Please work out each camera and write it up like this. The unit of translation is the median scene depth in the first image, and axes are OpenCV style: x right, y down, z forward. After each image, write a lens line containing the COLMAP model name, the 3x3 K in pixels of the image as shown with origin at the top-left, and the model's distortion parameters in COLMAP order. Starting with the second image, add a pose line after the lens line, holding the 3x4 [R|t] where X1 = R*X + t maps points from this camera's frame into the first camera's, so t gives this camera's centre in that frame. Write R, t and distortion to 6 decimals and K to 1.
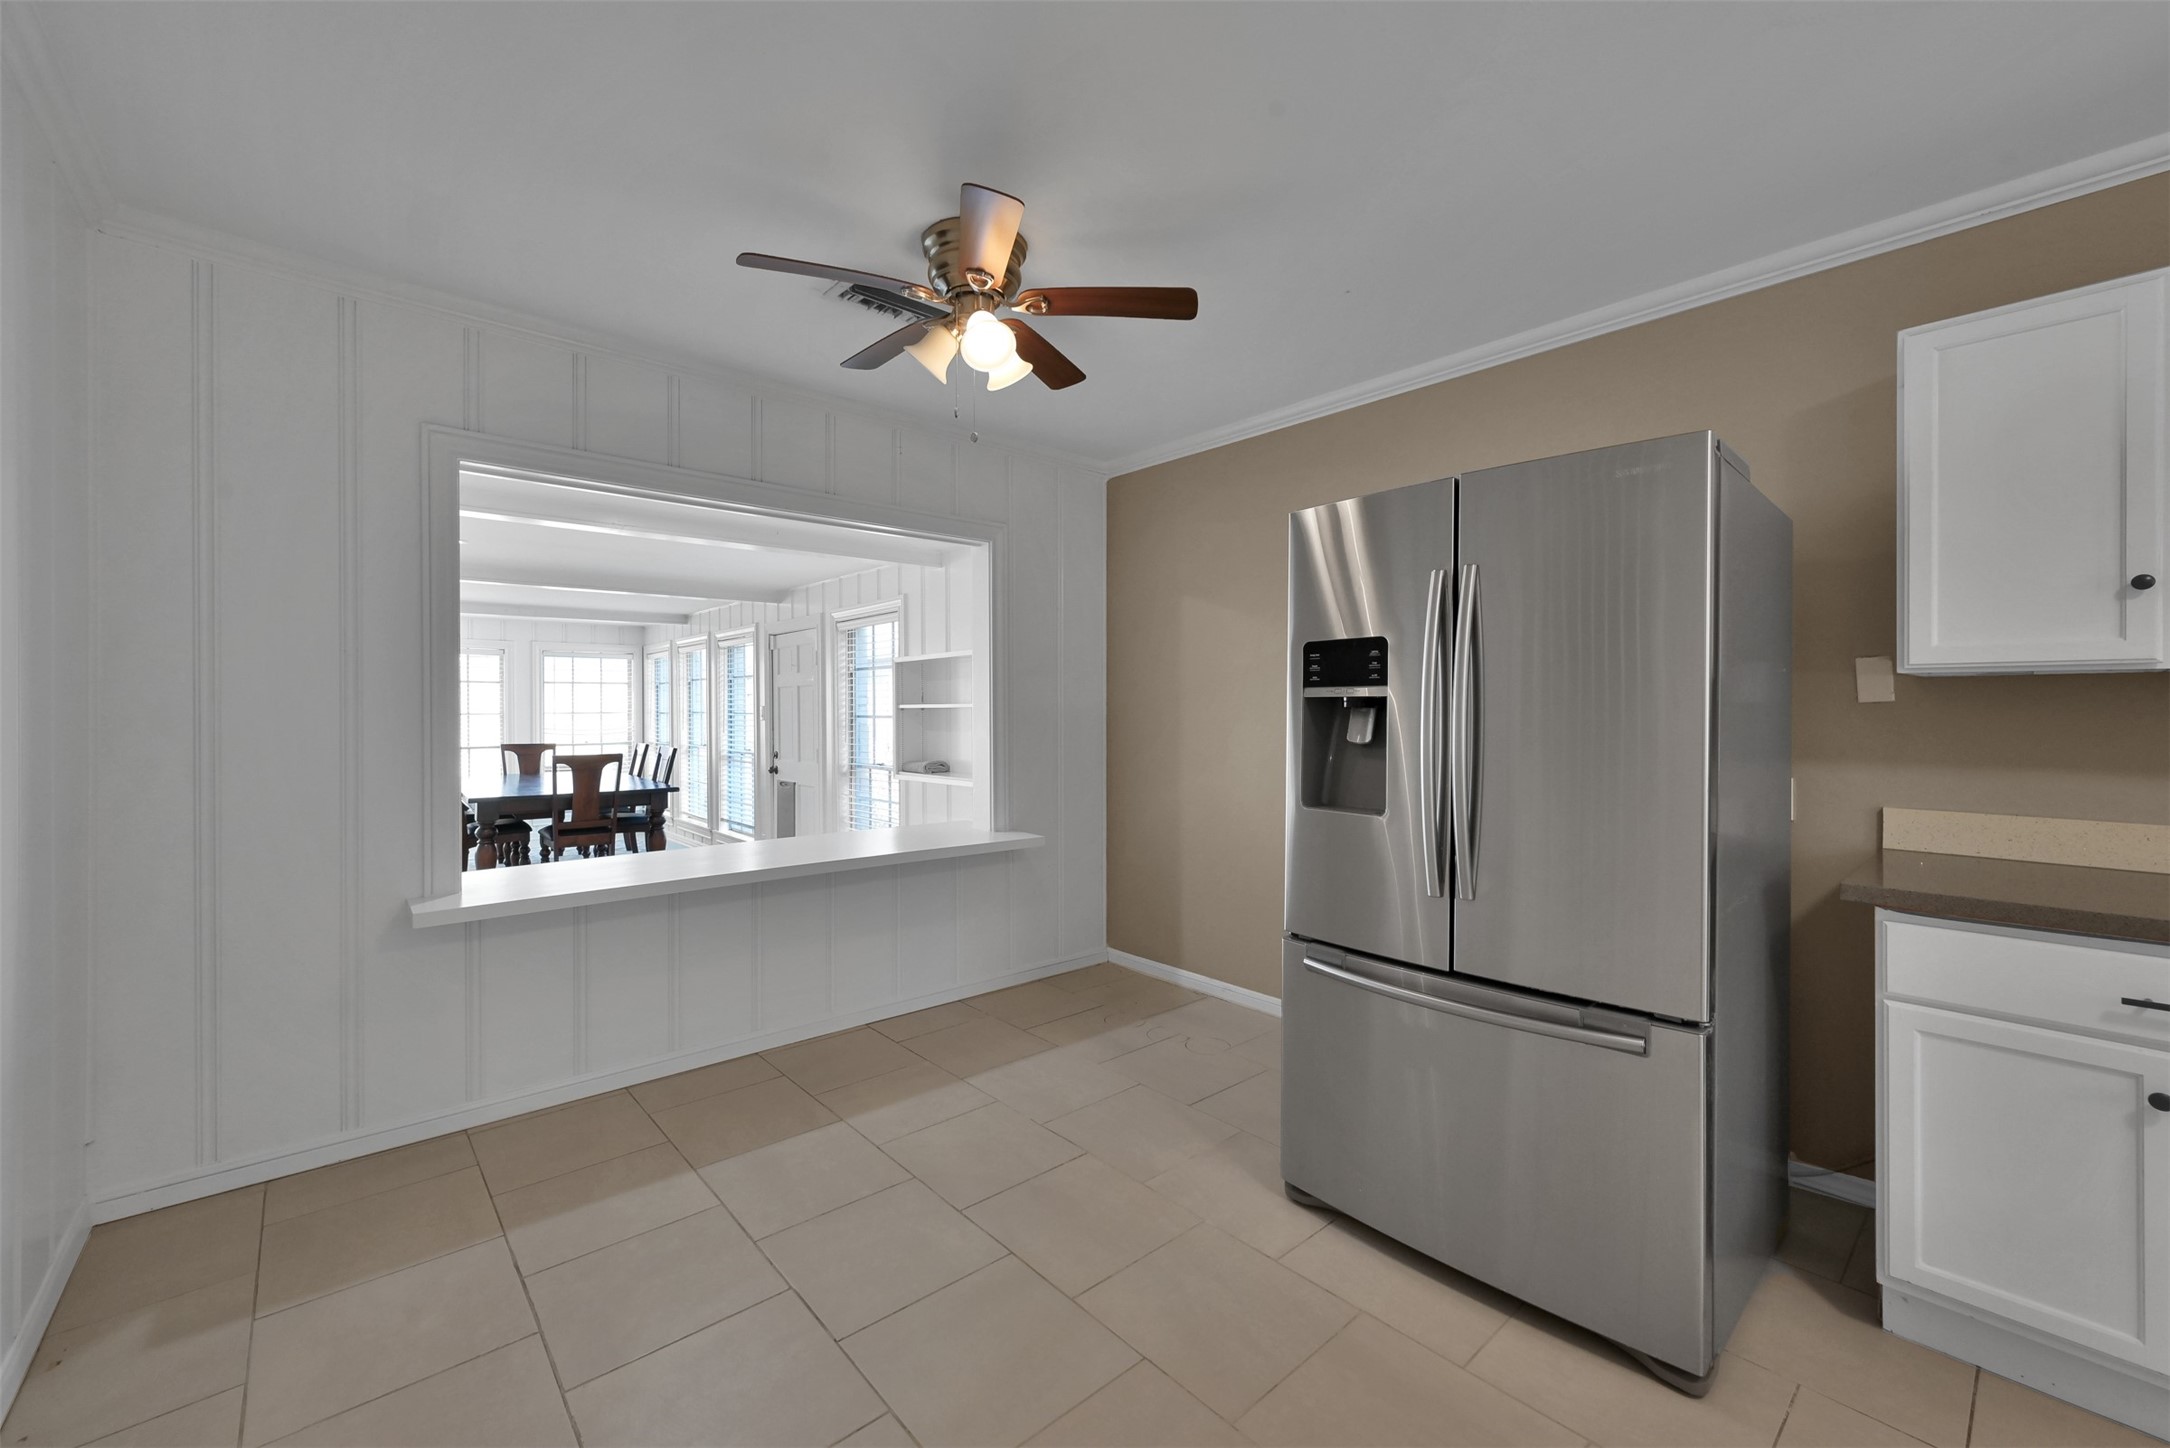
lens RADIAL K [[863.8, 0, 1084.1], [0, 863.8, 709.7], [0, 0, 1]] dist [-0.001214, 0.001255]
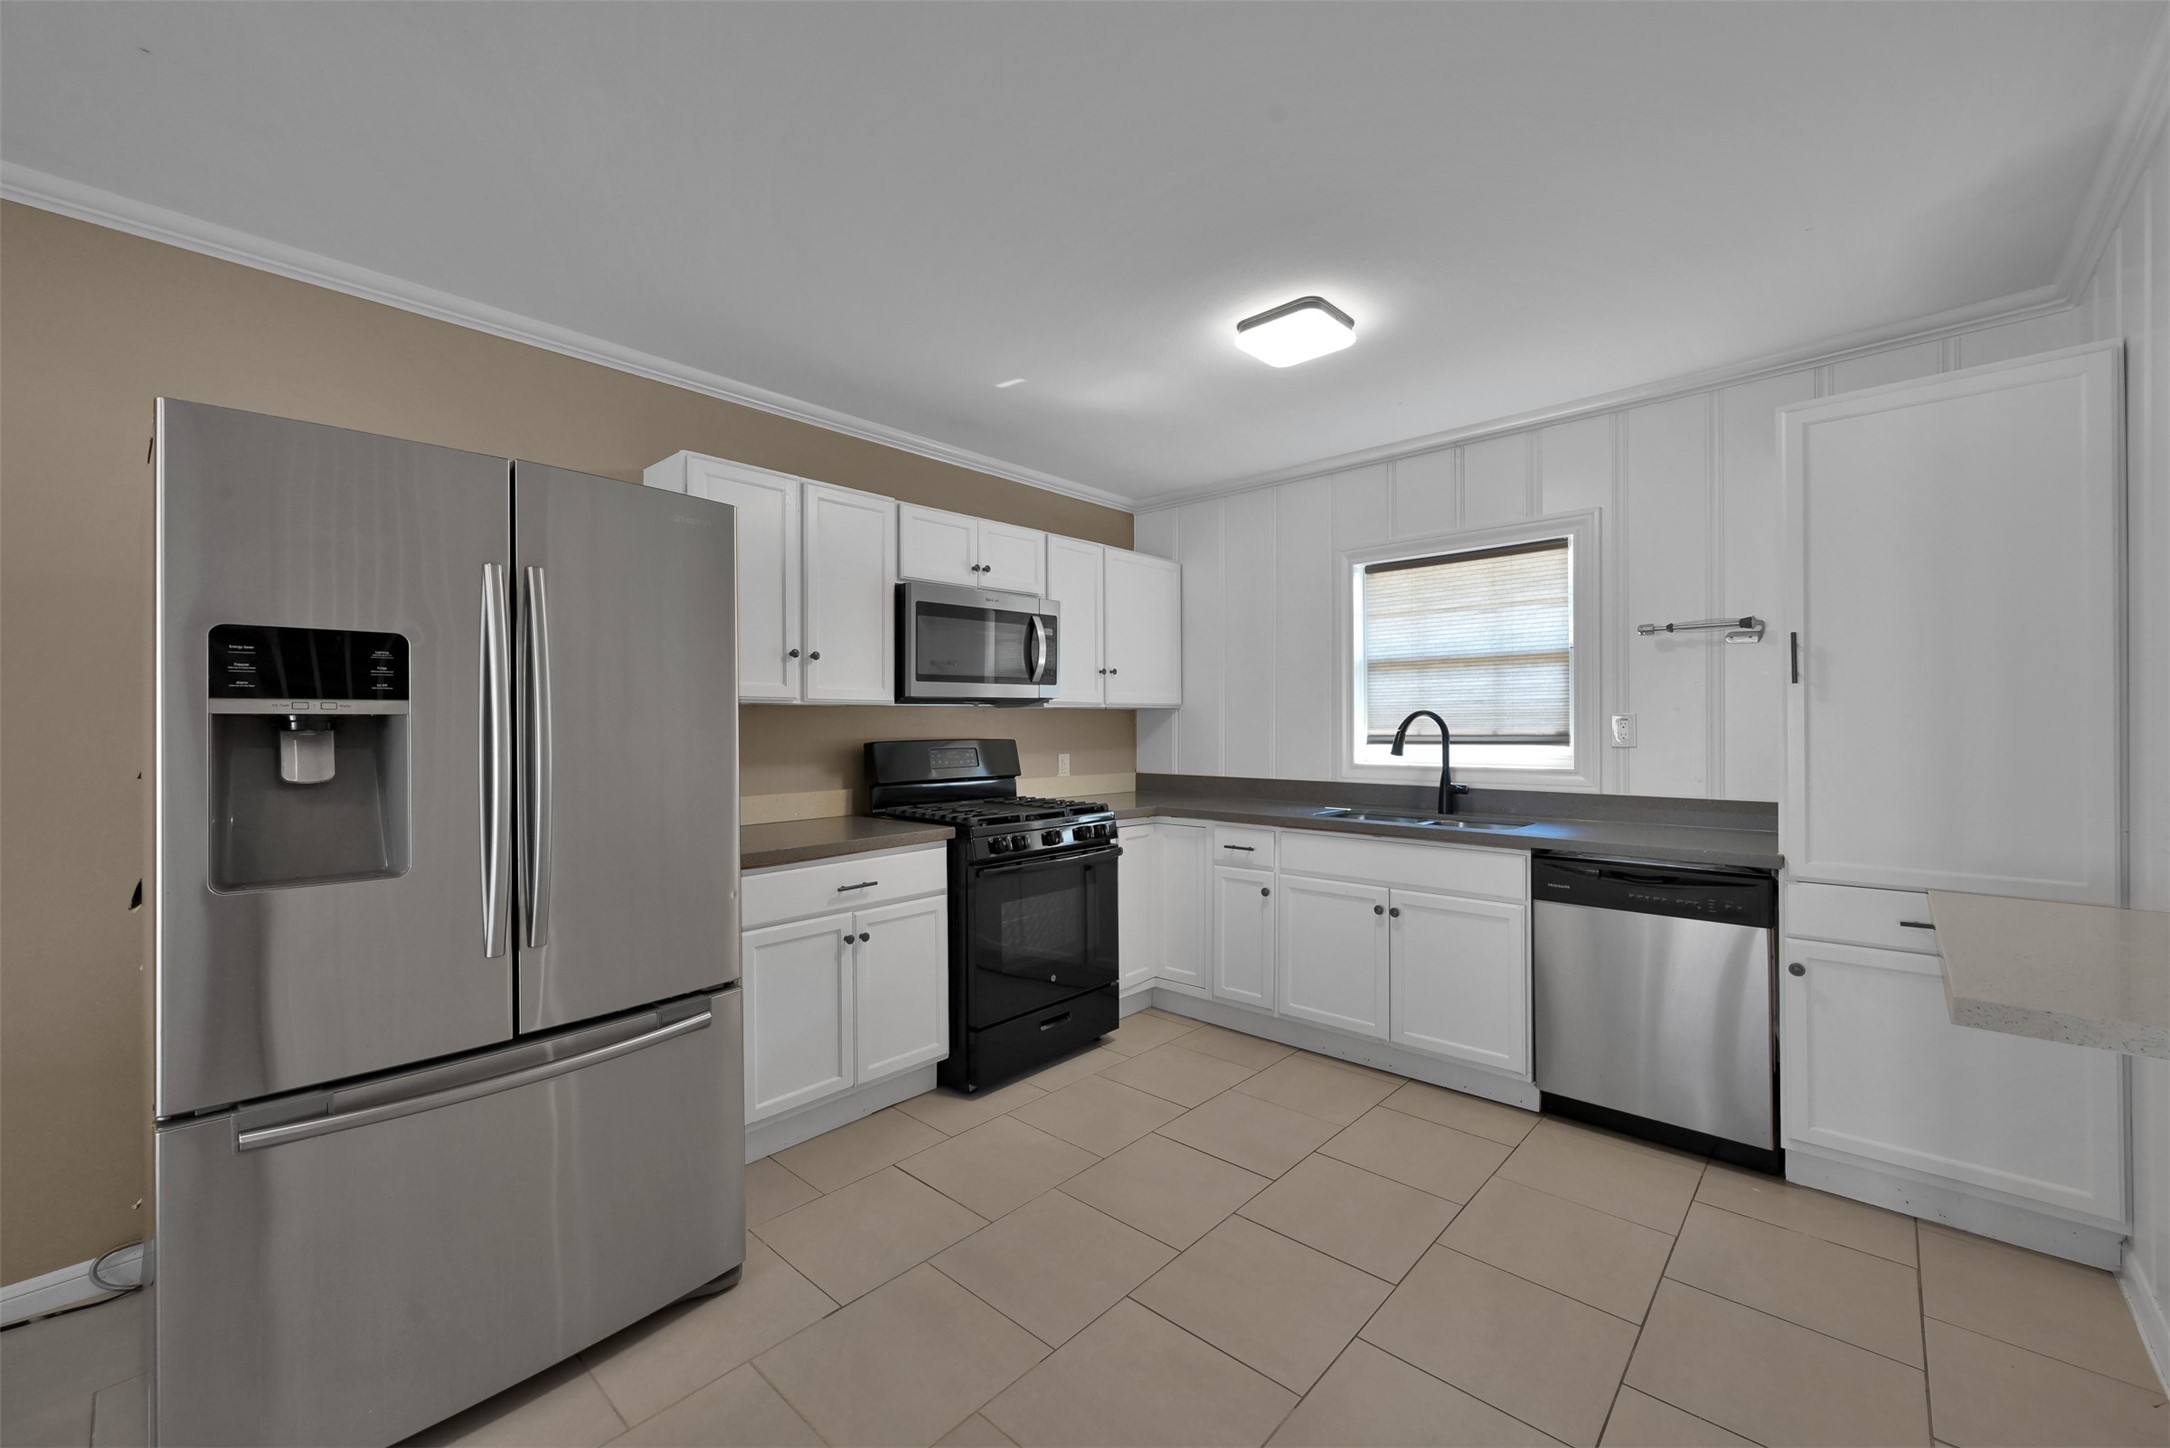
lens RADIAL K [[863.8, 0, 1092.2], [0, 863.8, 717.6], [0, 0, 1]] dist [-0.001214, 0.001255]
pose [[-0.112747, 0.006389, 0.993603, -0.496288], [0.008259, 0.999951, -0.005493, -0.004171], [-0.993589, 0.007587, -0.112794, 0.532440]]
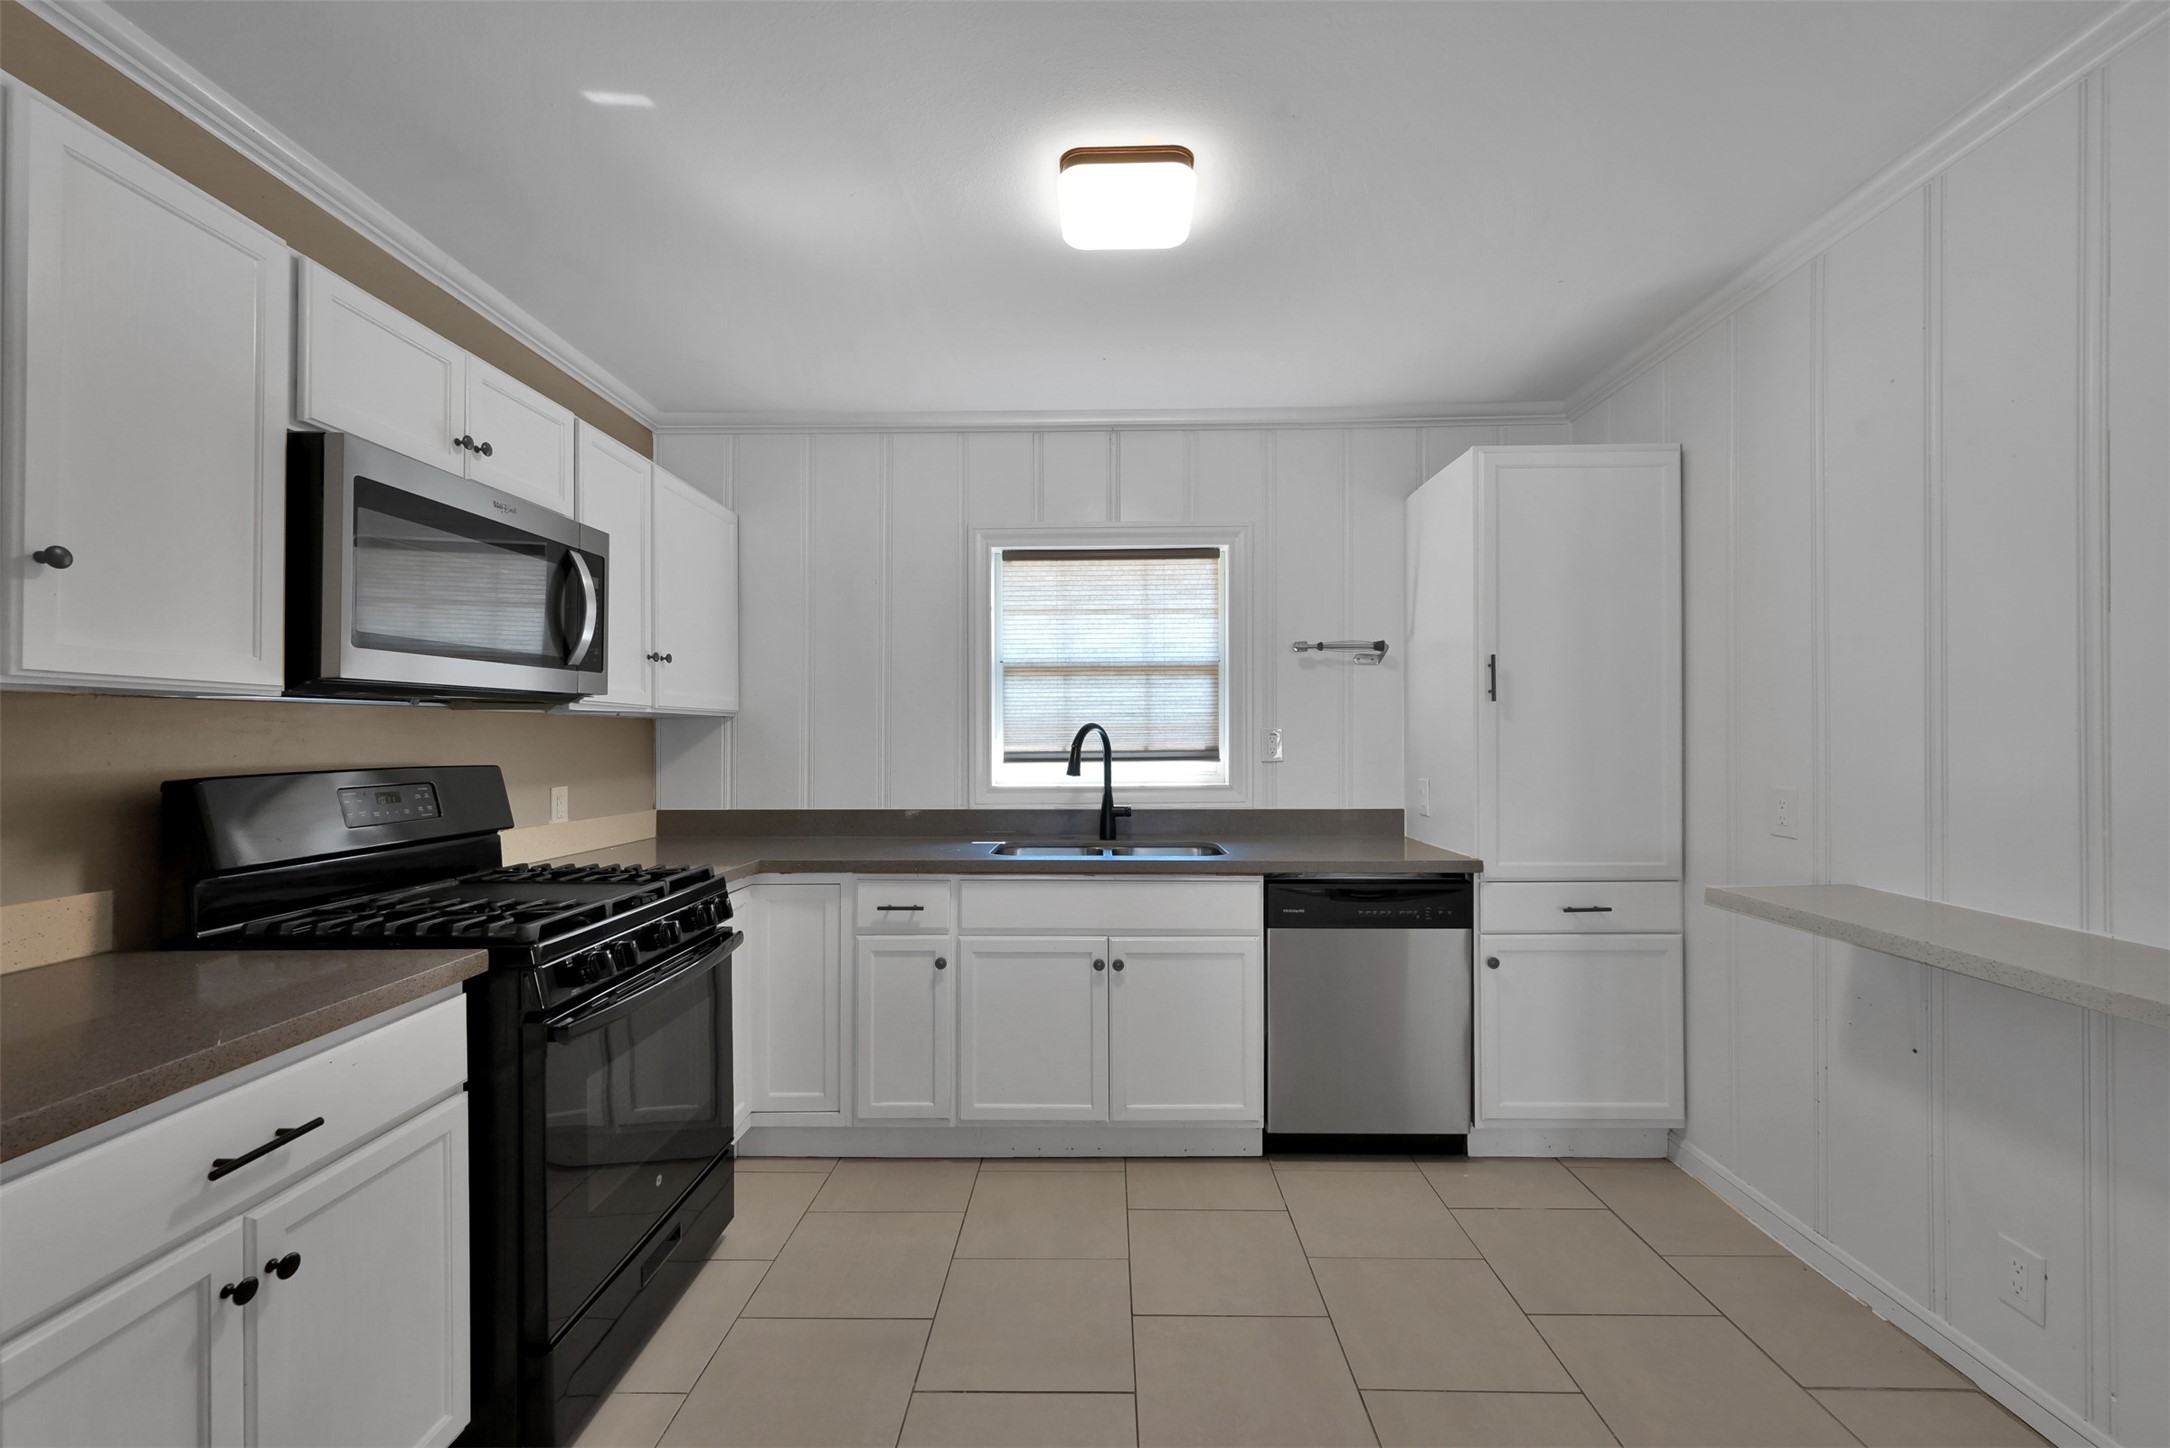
lens RADIAL K [[863.8, 0, 1095.2], [0, 863.8, 732.8], [0, 0, 1]] dist [-0.001214, 0.001255]
pose [[-0.744135, 0.004080, 0.668017, 0.184349], [0.004905, 0.999988, -0.000644, -0.004695], [-0.668012, 0.002798, -0.744145, 0.816848]]
